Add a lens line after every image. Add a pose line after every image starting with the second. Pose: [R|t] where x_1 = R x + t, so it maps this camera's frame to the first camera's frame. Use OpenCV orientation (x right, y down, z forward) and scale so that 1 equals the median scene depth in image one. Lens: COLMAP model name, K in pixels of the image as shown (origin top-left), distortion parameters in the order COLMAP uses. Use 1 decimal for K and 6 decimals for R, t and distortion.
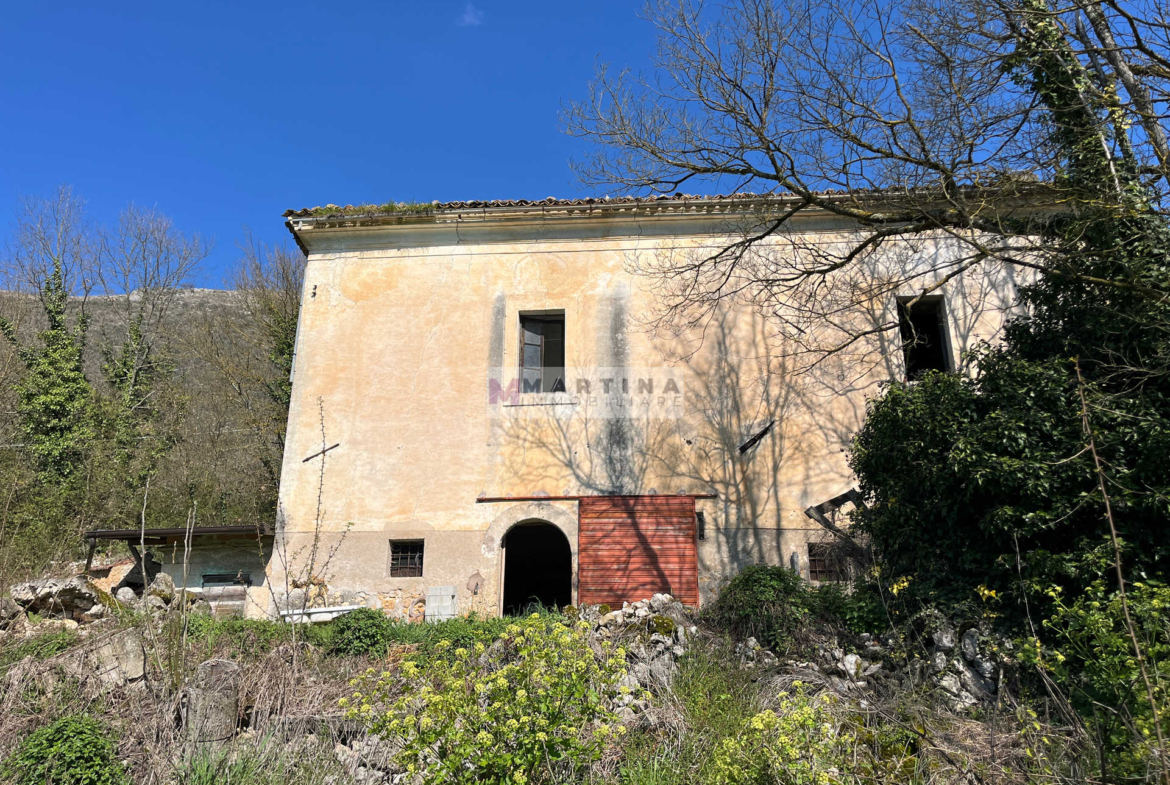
lens RADIAL K [[885.5, 0, 595.7], [0, 885.5, 395.3], [0, 0, 1]] dist [0.041562, -0.057585]
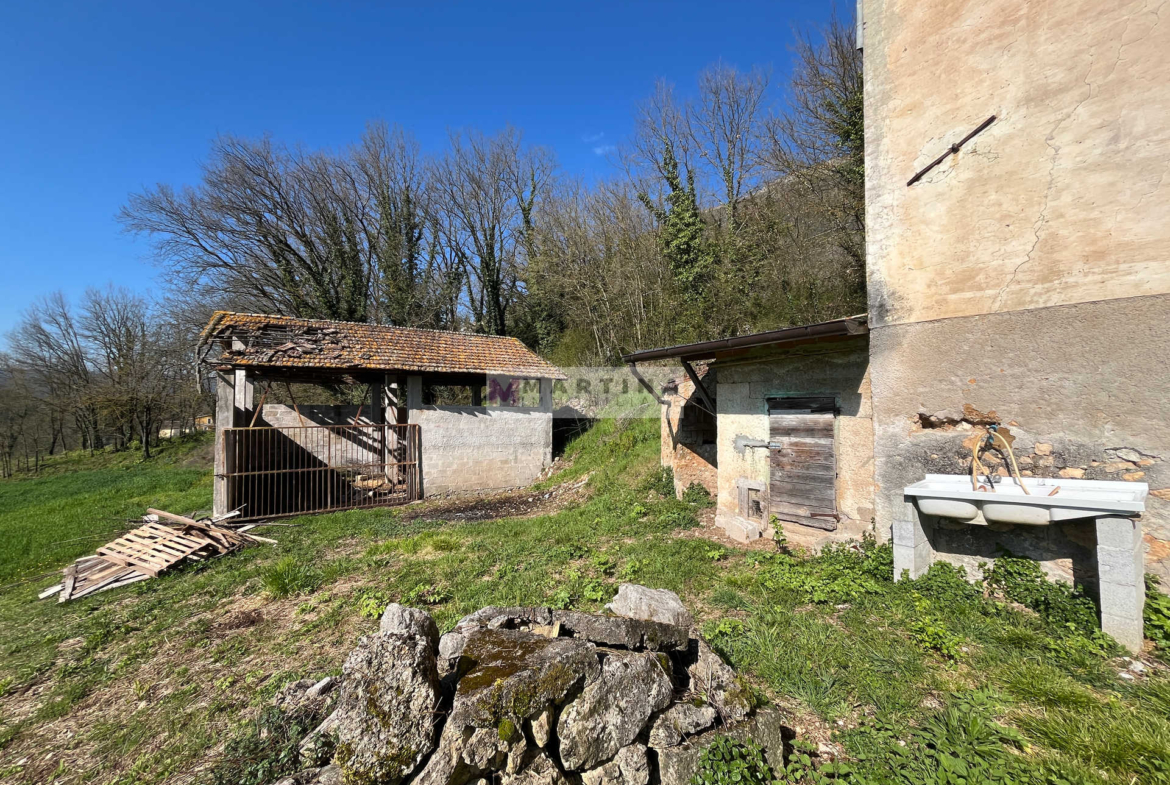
lens RADIAL K [[471.5, 0, 585.7], [0, 471.5, 393.5], [0, 0, 1]] dist [0.000043, -0.001724]
pose [[0.628549, -0.017113, -0.777582, -0.235872], [0.263387, 0.945370, 0.192101, 0.086787], [0.731815, -0.325550, 0.598718, 0.660053]]
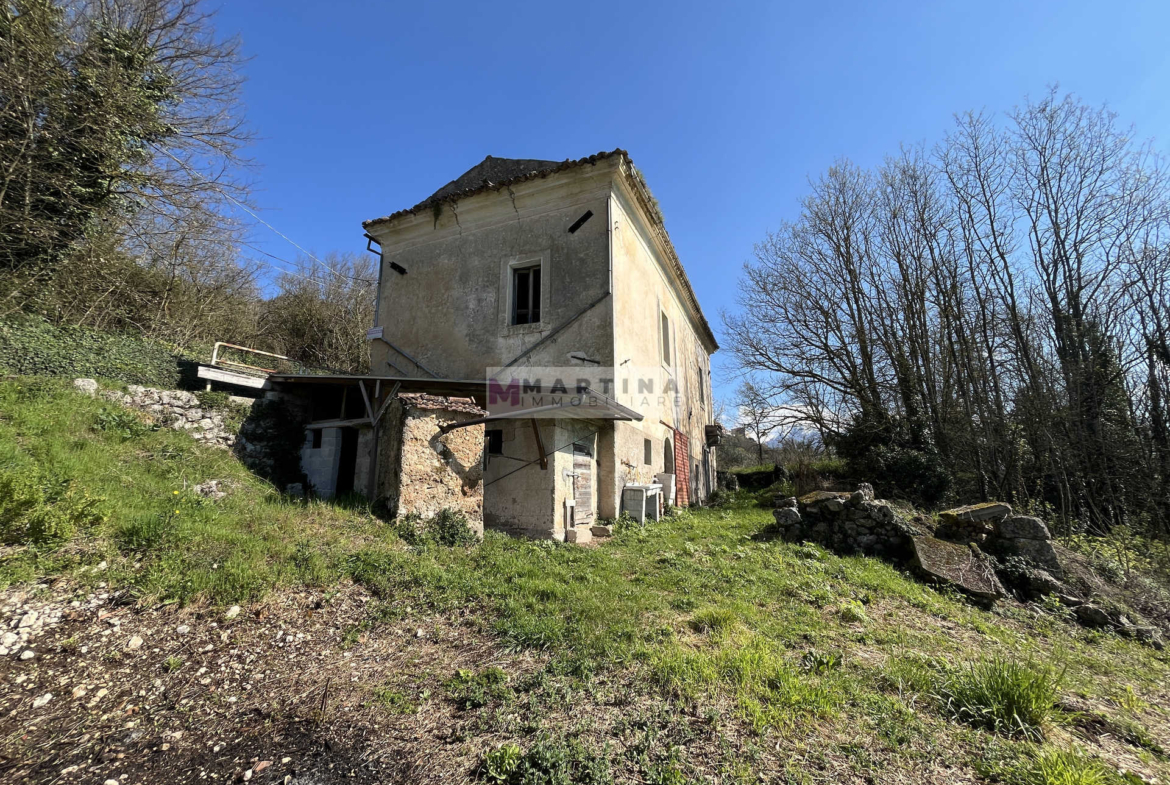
lens RADIAL K [[471.5, 0, 584.0], [0, 471.5, 397.3], [0, 0, 1]] dist [0.000043, -0.001724]
pose [[0.335581, 0.207337, 0.918911, -0.943734], [-0.318681, 0.942949, -0.096380, 0.197081], [-0.886469, -0.260496, 0.382510, 0.776043]]
